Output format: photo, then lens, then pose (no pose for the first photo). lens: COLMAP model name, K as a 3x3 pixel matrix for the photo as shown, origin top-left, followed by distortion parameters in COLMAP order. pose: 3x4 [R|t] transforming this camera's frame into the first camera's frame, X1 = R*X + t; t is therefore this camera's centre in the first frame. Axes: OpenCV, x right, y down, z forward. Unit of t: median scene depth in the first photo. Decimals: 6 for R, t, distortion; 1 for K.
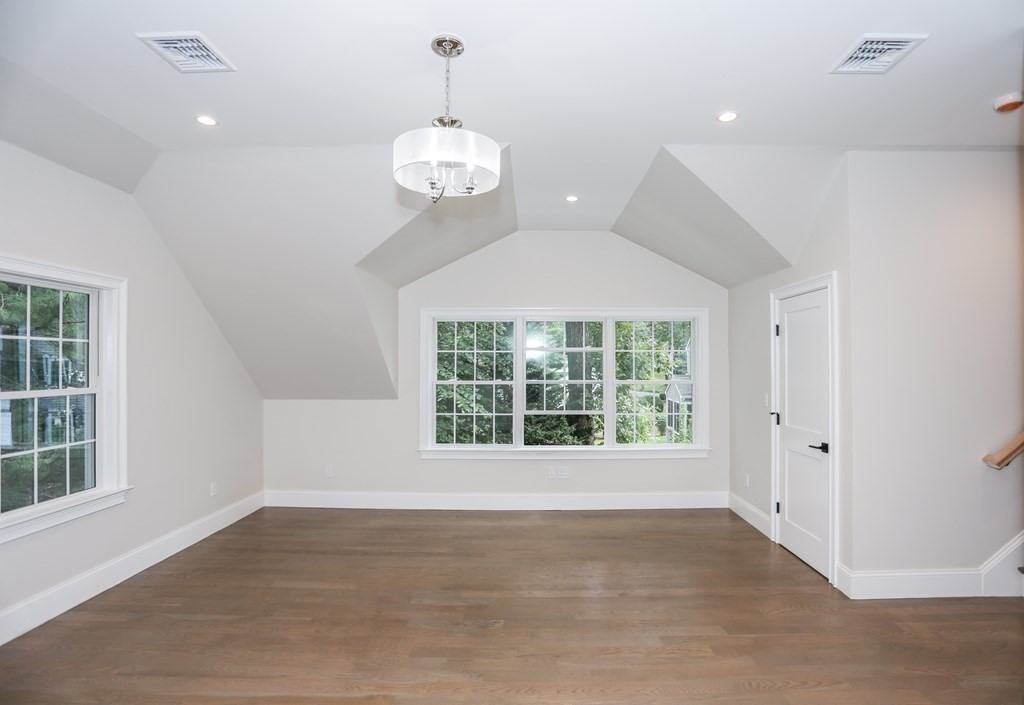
lens RADIAL K [[520.0, 0, 514.8], [0, 520.0, 357.5], [0, 0, 1]] dist [-0.073628, 0.037901]
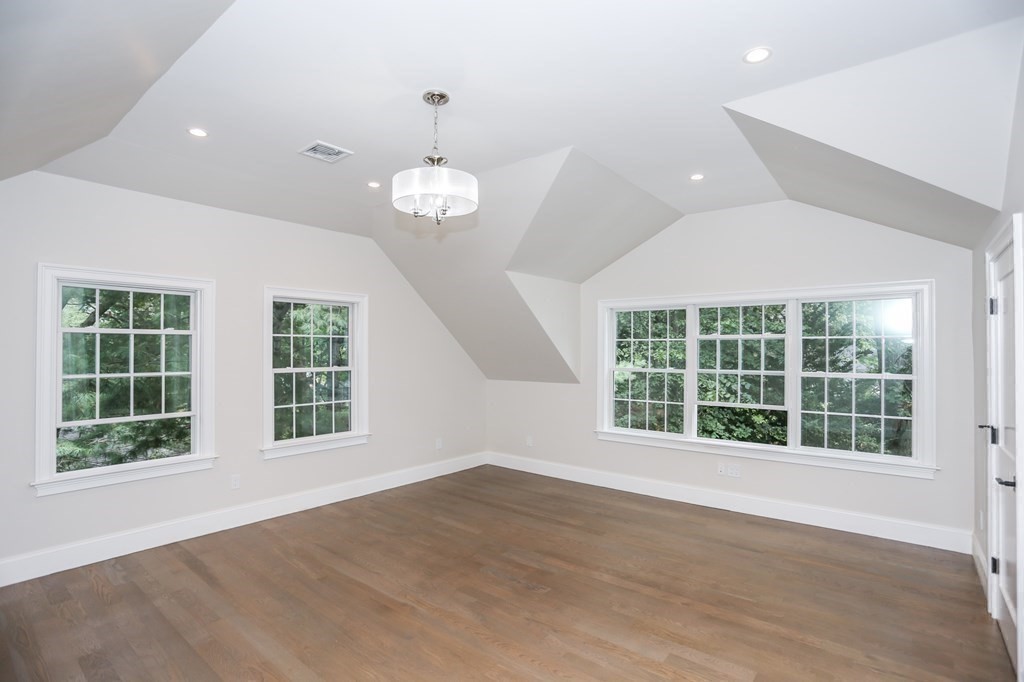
lens RADIAL K [[495.9, 0, 515.6], [0, 495.9, 342.1], [0, 0, 1]] dist [-0.073818, 0.032911]
pose [[0.783117, -0.008005, -0.621823, 0.471216], [0.006312, 0.999968, -0.004924, -0.005549], [0.621843, -0.000069, 0.783142, 0.116120]]
